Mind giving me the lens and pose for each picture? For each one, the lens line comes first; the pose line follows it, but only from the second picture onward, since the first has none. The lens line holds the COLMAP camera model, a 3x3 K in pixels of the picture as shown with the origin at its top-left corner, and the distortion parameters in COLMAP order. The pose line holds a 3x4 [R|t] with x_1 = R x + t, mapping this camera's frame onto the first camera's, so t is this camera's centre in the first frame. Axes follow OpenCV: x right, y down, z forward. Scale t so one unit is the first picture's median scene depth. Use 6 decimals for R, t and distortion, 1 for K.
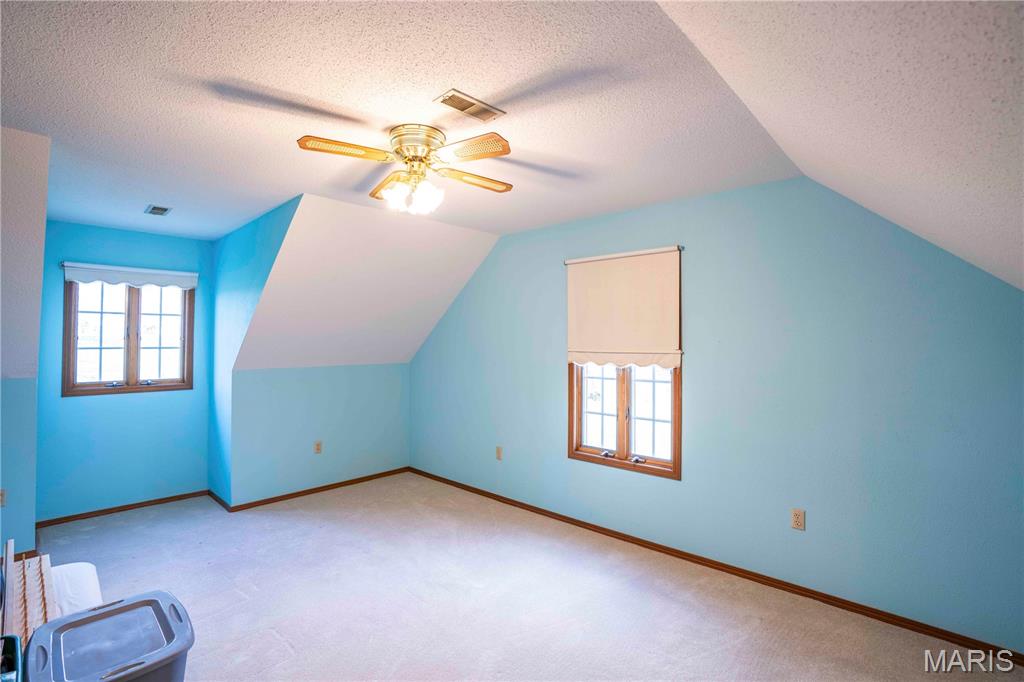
lens RADIAL K [[477.3, 0, 512.0], [0, 477.3, 341.0], [0, 0, 1]] dist [-0.037037, 0.000229]
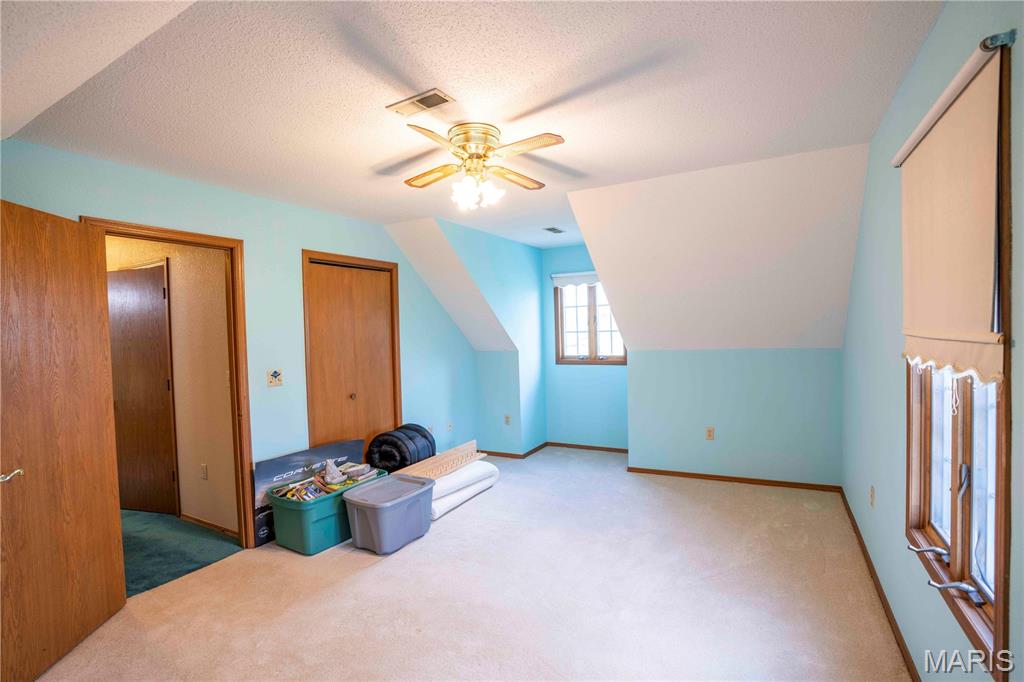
lens RADIAL K [[477.3, 0, 512.0], [0, 477.3, 341.0], [0, 0, 1]] dist [-0.037037, 0.000229]
pose [[0.245124, 0.010403, -0.969436, 0.508318], [0.027380, 0.999469, 0.017649, 0.012502], [0.969105, -0.030870, 0.244709, 0.470651]]
